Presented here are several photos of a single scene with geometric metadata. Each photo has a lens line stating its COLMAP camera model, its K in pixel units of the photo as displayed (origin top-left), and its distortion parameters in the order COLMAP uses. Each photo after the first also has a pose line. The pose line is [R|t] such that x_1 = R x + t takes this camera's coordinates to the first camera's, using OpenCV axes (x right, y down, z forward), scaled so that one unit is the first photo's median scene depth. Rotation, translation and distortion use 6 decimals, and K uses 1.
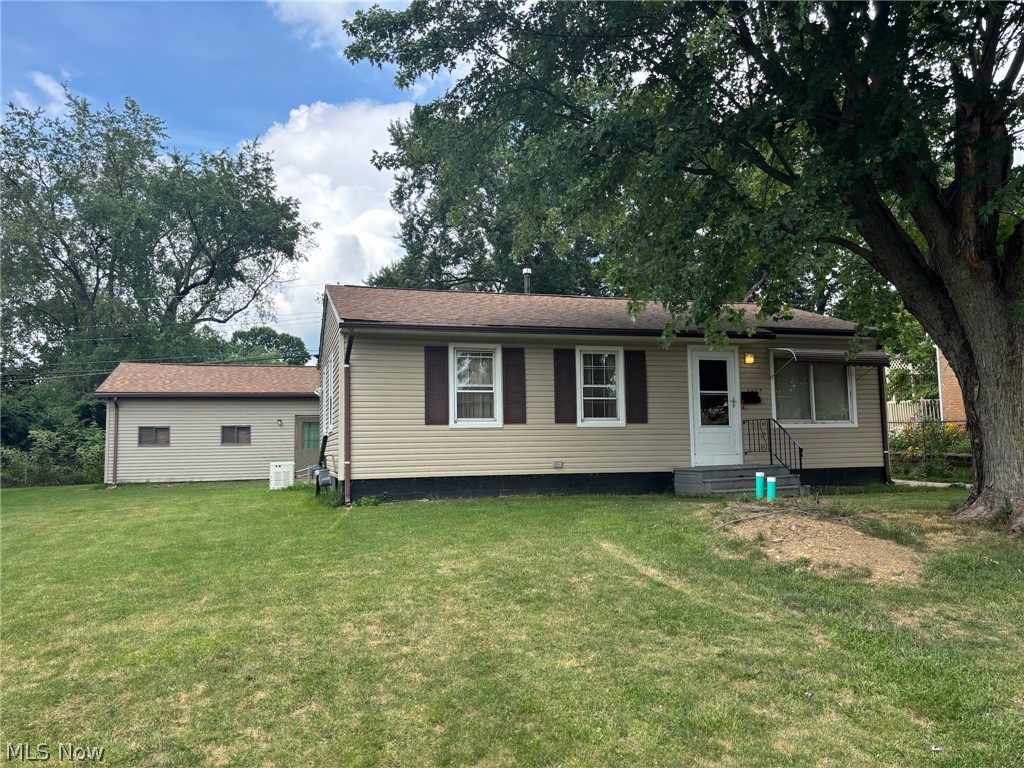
lens RADIAL K [[789.7, 0, 506.0], [0, 789.7, 379.2], [0, 0, 1]] dist [0.075789, -0.063005]
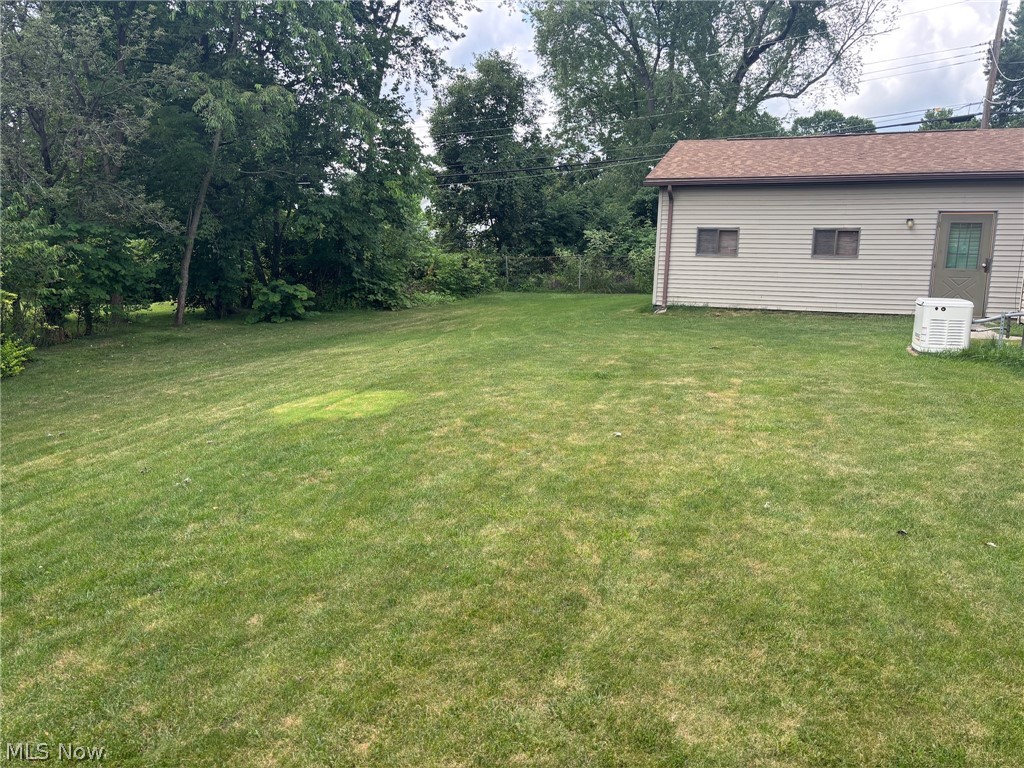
lens RADIAL K [[789.7, 0, 506.0], [0, 789.7, 379.2], [0, 0, 1]] dist [0.075789, -0.063005]
pose [[0.791980, 0.129110, -0.596739, -0.242241], [0.022454, 0.970565, 0.239791, 0.025420], [0.610133, -0.203309, 0.765769, 0.512408]]
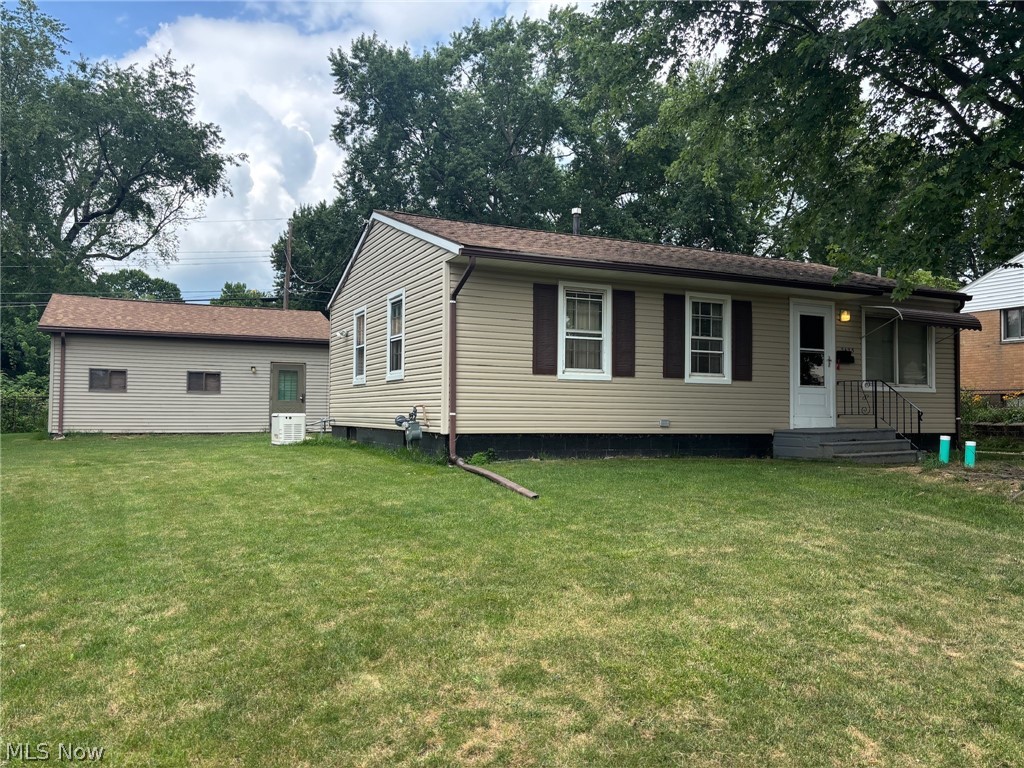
lens RADIAL K [[789.7, 0, 506.0], [0, 789.7, 379.2], [0, 0, 1]] dist [0.075789, -0.063005]
pose [[0.987539, 0.032311, 0.154024, -0.236633], [-0.039664, 0.998203, 0.044909, 0.022860], [-0.152296, -0.050459, 0.987046, 0.129887]]
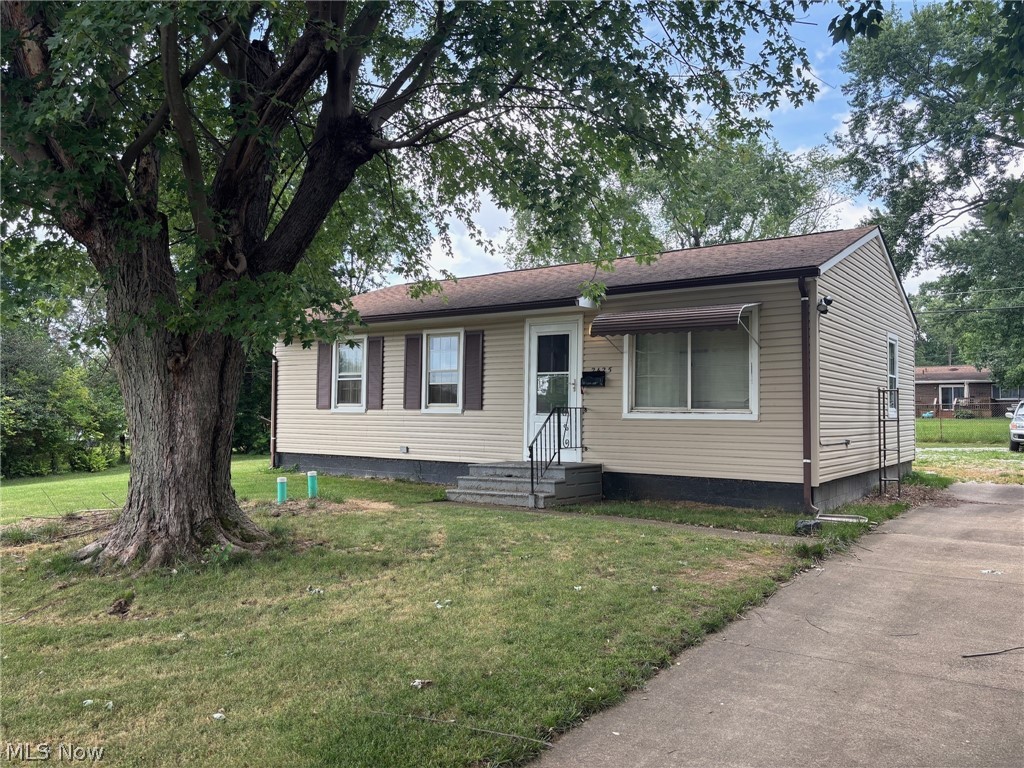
lens RADIAL K [[789.7, 0, 506.0], [0, 789.7, 379.2], [0, 0, 1]] dist [0.075789, -0.063005]
pose [[0.589139, -0.023326, -0.807695, 0.900931], [0.031617, 0.999483, -0.005803, 0.025748], [0.807413, -0.022118, 0.589572, 0.479151]]
